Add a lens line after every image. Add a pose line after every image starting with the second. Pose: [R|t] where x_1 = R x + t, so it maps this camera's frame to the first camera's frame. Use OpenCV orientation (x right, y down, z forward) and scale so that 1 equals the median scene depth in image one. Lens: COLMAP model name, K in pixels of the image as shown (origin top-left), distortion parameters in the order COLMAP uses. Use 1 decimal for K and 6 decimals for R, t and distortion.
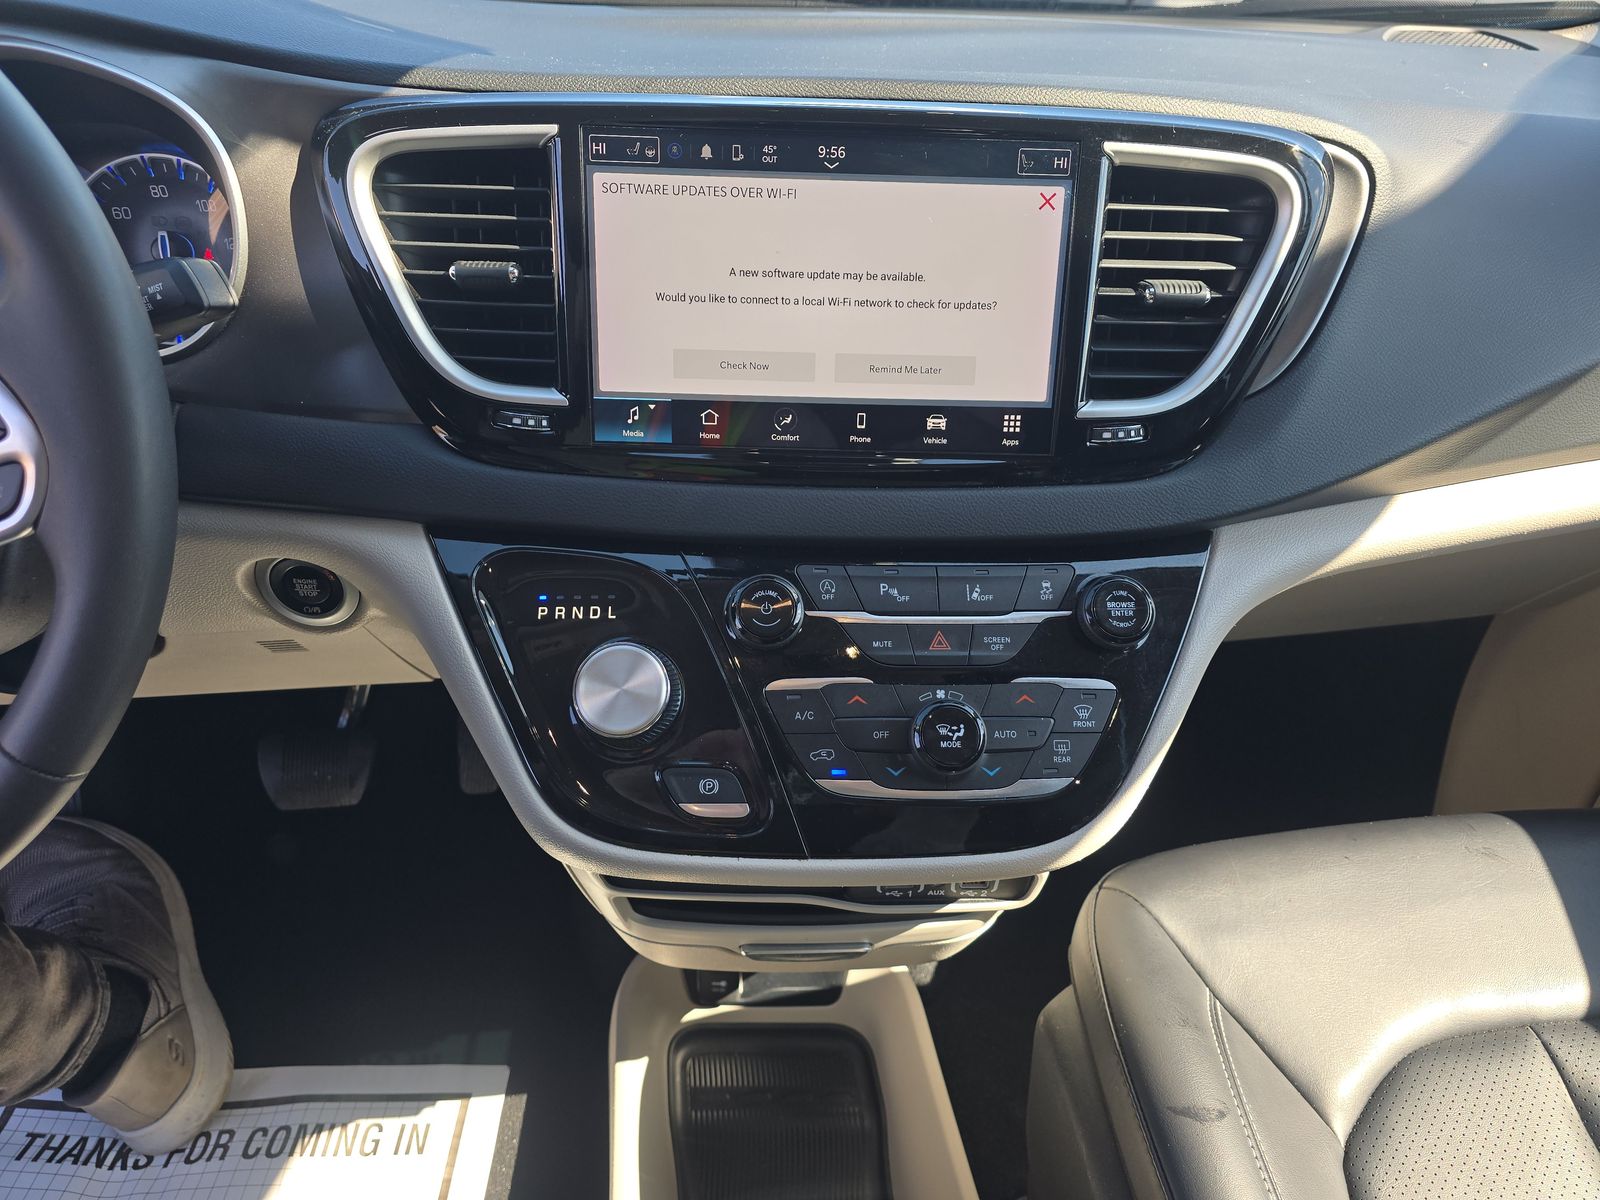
lens RADIAL K [[1068.1, 0, 805.6], [0, 1068.1, 603.8], [0, 0, 1]] dist [0.025888, -0.006844]
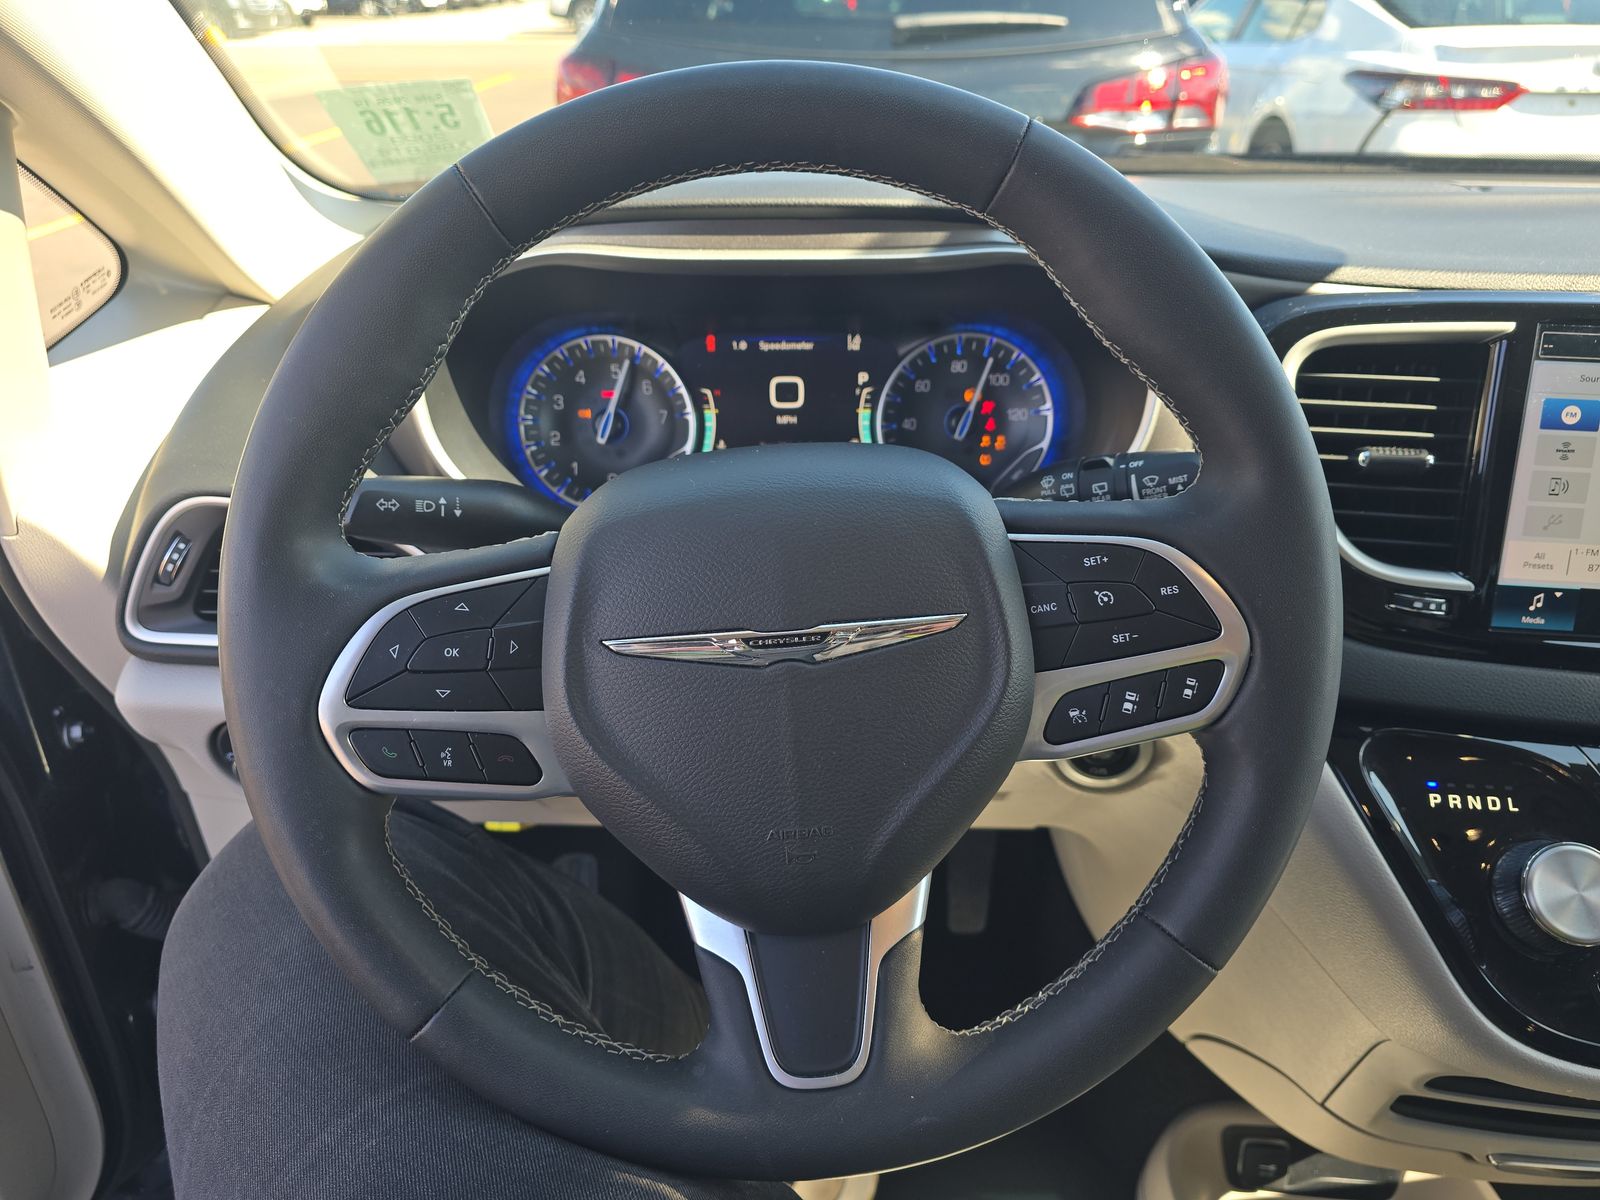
lens RADIAL K [[1068.1, 0, 805.6], [0, 1068.1, 603.8], [0, 0, 1]] dist [0.025888, -0.006844]
pose [[0.994041, 0.039035, -0.101774, -0.727032], [-0.048699, 0.994355, -0.094271, -0.049373], [0.097519, 0.098666, 0.990331, -0.043746]]
